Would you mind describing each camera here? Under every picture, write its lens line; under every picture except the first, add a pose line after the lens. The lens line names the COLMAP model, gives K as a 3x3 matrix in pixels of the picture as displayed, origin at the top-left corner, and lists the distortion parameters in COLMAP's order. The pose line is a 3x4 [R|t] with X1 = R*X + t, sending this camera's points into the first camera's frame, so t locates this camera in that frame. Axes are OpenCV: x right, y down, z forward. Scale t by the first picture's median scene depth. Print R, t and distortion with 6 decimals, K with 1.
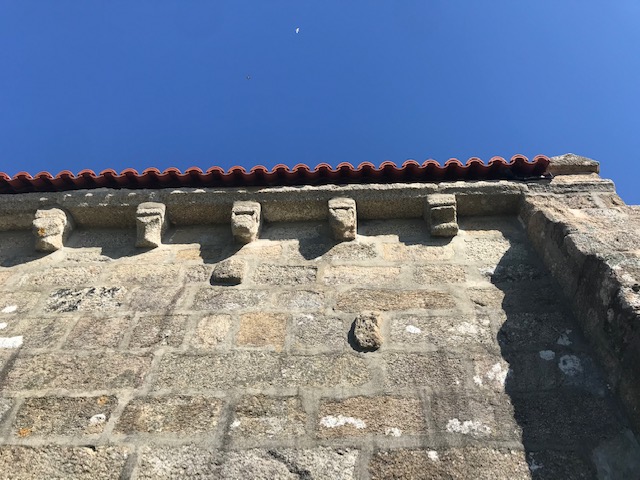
lens RADIAL K [[522.4, 0, 318.1], [0, 522.4, 235.9], [0, 0, 1]] dist [0.039178, -0.049179]
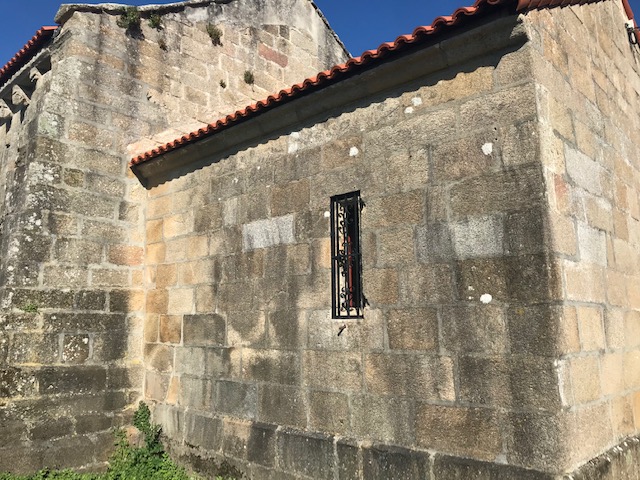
lens RADIAL K [[527.9, 0, 316.4], [0, 527.9, 237.3], [0, 0, 1]] dist [0.037816, -0.047496]
pose [[0.757383, -0.126832, -0.640534, 2.773797], [0.545534, 0.661984, 0.513974, -0.133099], [0.358835, -0.738709, 0.570567, -0.221752]]
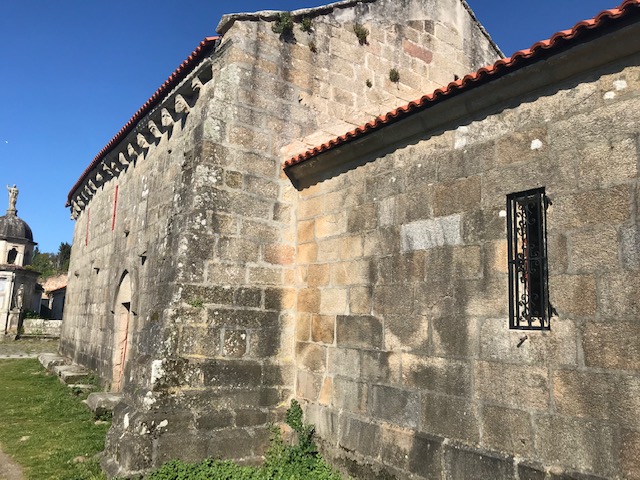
lens RADIAL K [[525.5, 0, 317.4], [0, 525.5, 237.2], [0, 0, 1]] dist [0.063033, -0.110539]
pose [[0.601105, -0.122881, -0.789667, 2.630225], [0.636804, 0.670666, 0.380380, -0.182073], [0.482861, -0.731511, 0.481391, -0.249701]]
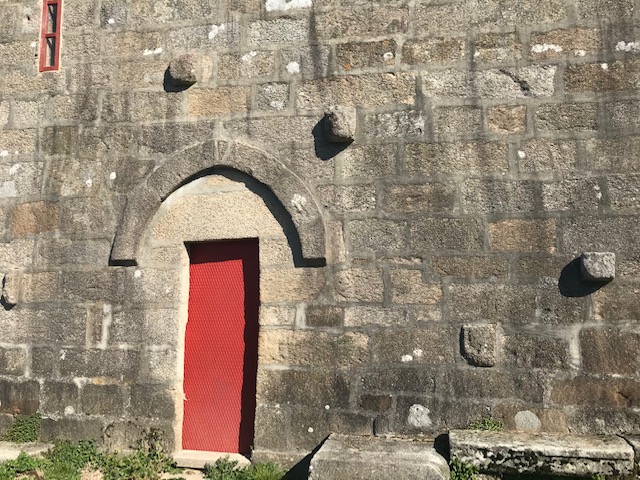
lens RADIAL K [[527.5, 0, 318.4], [0, 527.5, 235.2], [0, 0, 1]] dist [0.028385, -0.025297]
pose [[0.989131, -0.027013, -0.144535, -0.361133], [0.126331, 0.659096, 0.741372, -0.479054], [0.075236, -0.751574, 0.655345, -0.471321]]
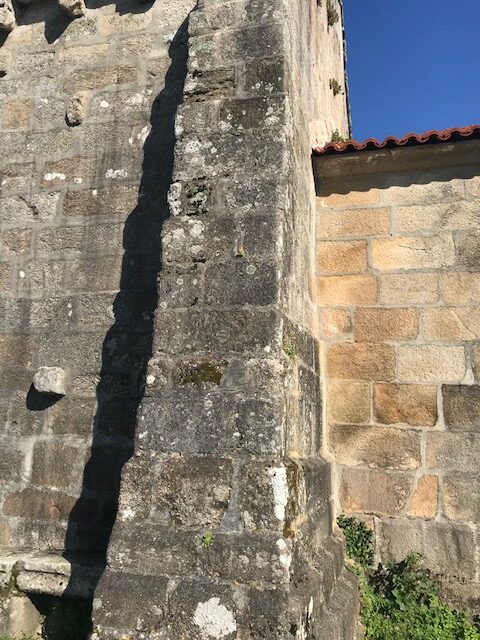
lens RADIAL K [[522.4, 0, 240.7], [0, 522.4, 317.1], [0, 0, 1]] dist [0.039178, -0.049179]
pose [[0.970249, -0.029847, -0.240264, 0.883855], [0.187733, 0.719397, 0.668748, -0.301541], [0.152885, -0.693957, 0.703597, -0.380439]]
